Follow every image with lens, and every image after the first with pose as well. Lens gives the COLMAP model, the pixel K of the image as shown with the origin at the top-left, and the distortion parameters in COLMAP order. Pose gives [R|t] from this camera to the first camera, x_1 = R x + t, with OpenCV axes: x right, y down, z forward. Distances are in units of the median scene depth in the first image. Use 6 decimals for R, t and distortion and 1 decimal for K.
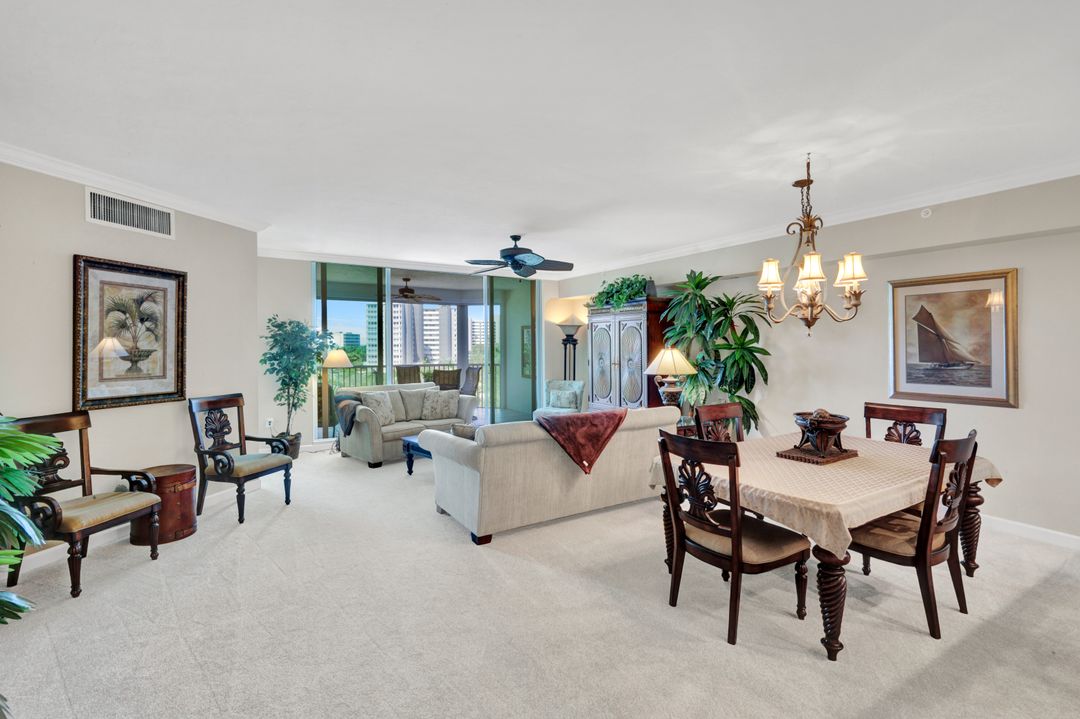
lens RADIAL K [[487.7, 0, 536.1], [0, 487.7, 346.4], [0, 0, 1]] dist [-0.005466, -0.000758]
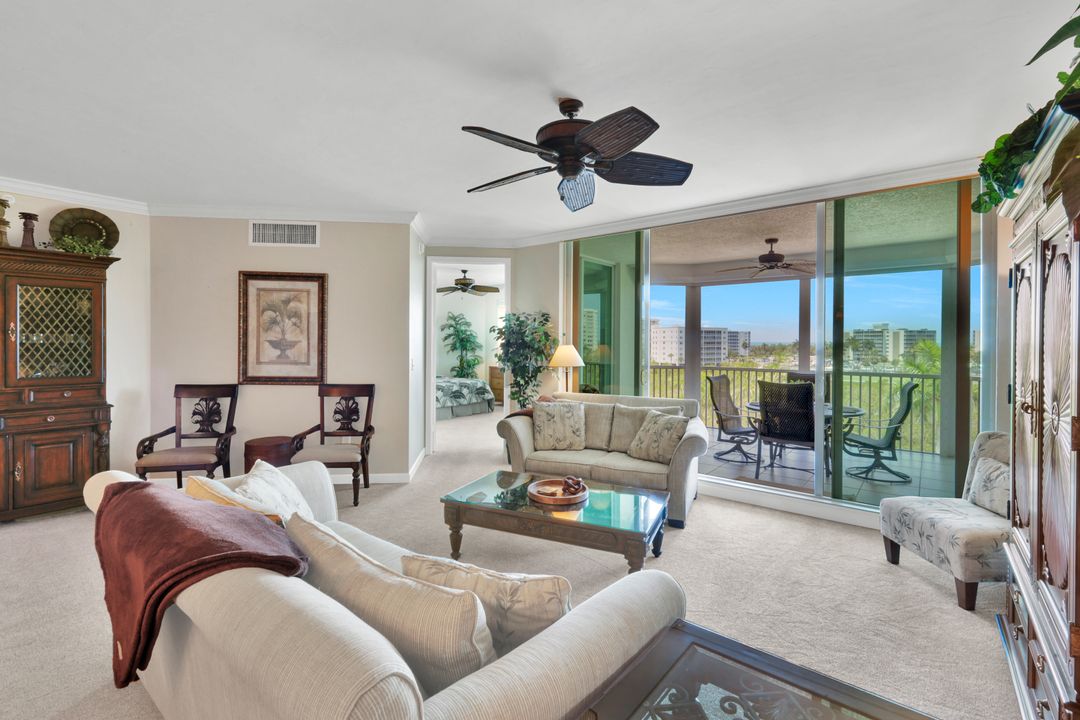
lens RADIAL K [[472.8, 0, 540.7], [0, 472.8, 341.5], [0, 0, 1]] dist [0.001918, -0.000020]
pose [[0.349888, 0.000319, -0.936792, 0.337196], [-0.007416, 0.999970, -0.002429, 0.004522], [0.936762, 0.007797, 0.349880, 0.729014]]
